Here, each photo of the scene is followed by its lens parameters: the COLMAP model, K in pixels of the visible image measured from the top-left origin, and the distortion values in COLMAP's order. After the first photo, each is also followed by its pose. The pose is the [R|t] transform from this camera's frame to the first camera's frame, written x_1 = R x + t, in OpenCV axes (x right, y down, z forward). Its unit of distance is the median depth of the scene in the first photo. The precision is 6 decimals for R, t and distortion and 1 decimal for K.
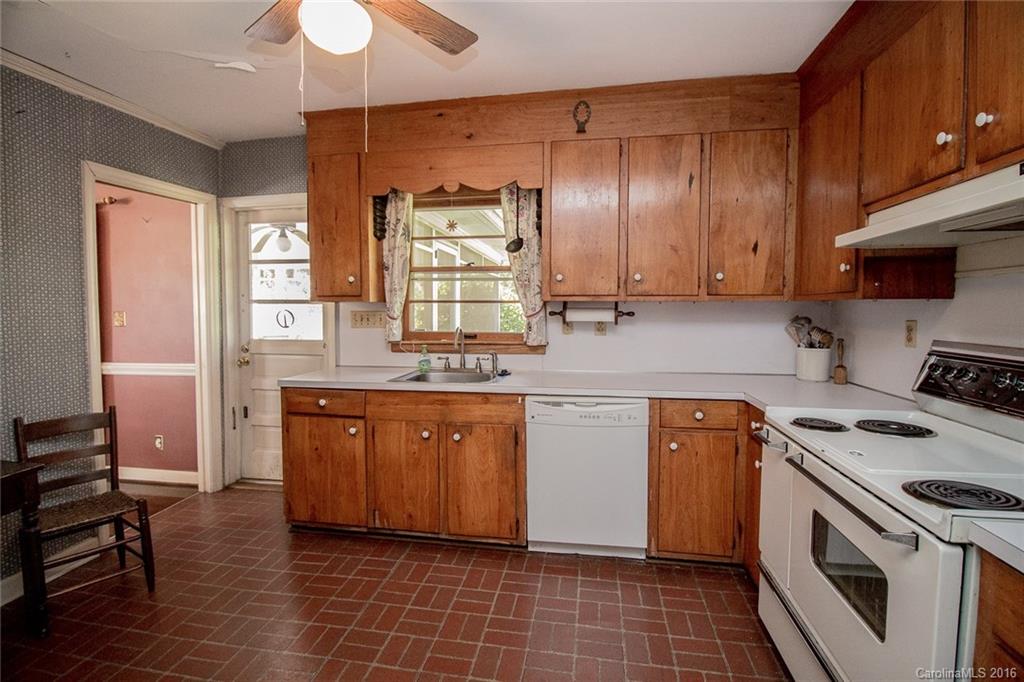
lens RADIAL K [[477.8, 0, 509.9], [0, 477.8, 335.9], [0, 0, 1]] dist [-0.001123, -0.011825]
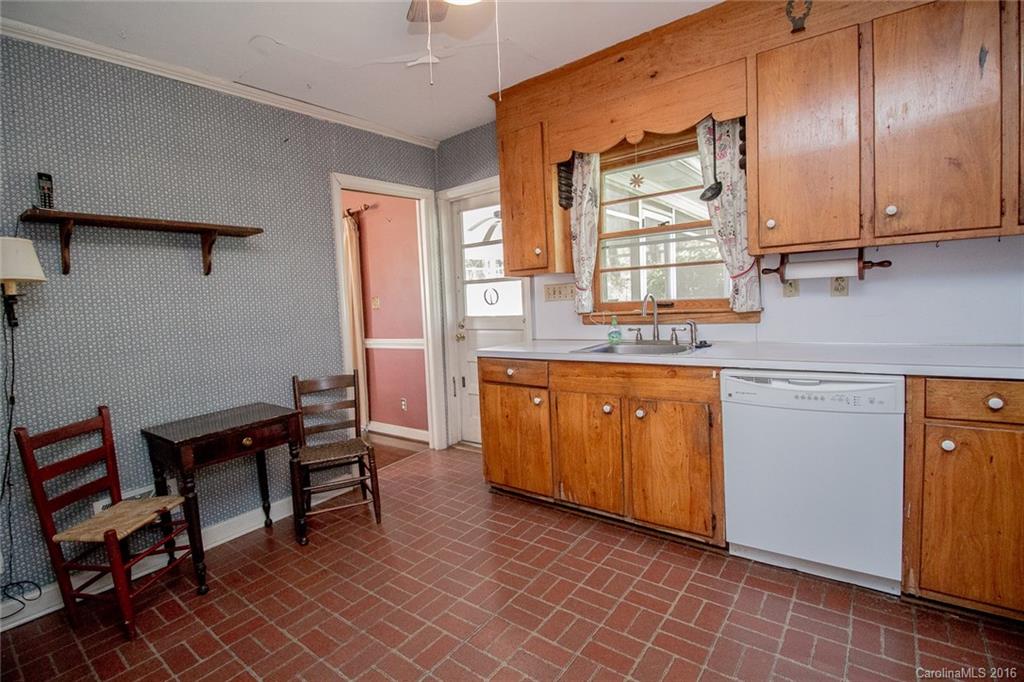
lens RADIAL K [[477.8, 0, 507.3], [0, 477.8, 335.5], [0, 0, 1]] dist [-0.001123, -0.011825]
pose [[0.882286, -0.008550, -0.470636, 0.090987], [0.023271, 0.999405, 0.025470, 0.034535], [0.470138, -0.033424, 0.881960, 0.087256]]
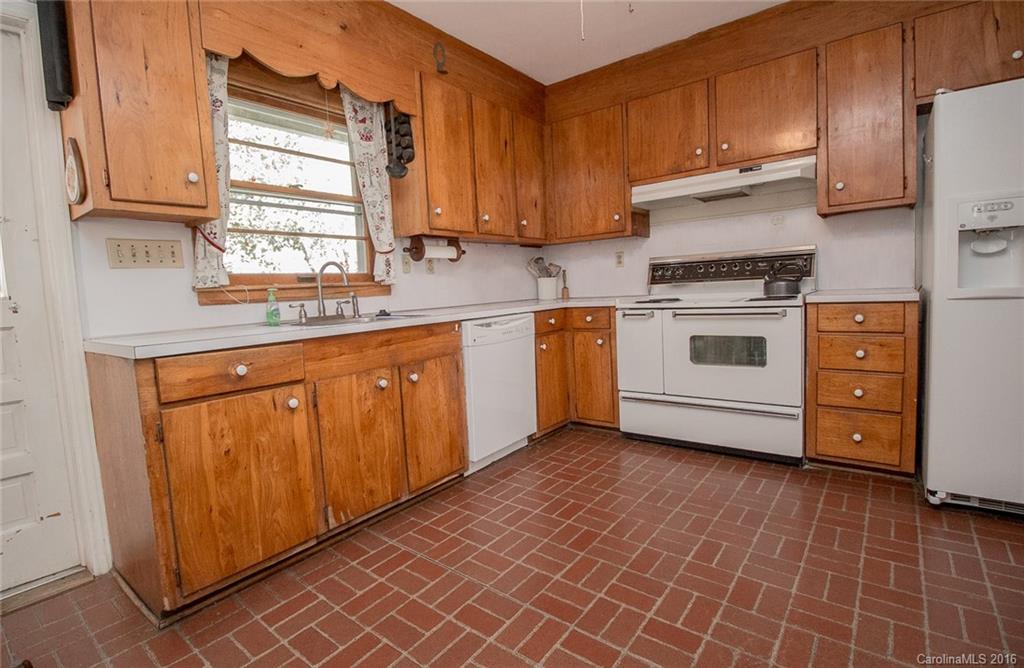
lens RADIAL K [[484.8, 0, 508.9], [0, 484.8, 326.9], [0, 0, 1]] dist [-0.005423, -0.000133]
pose [[0.470172, -0.094301, 0.877522, -0.779823], [0.102466, 0.993384, 0.051851, 0.087834], [-0.876606, 0.065537, 0.476724, 0.400450]]
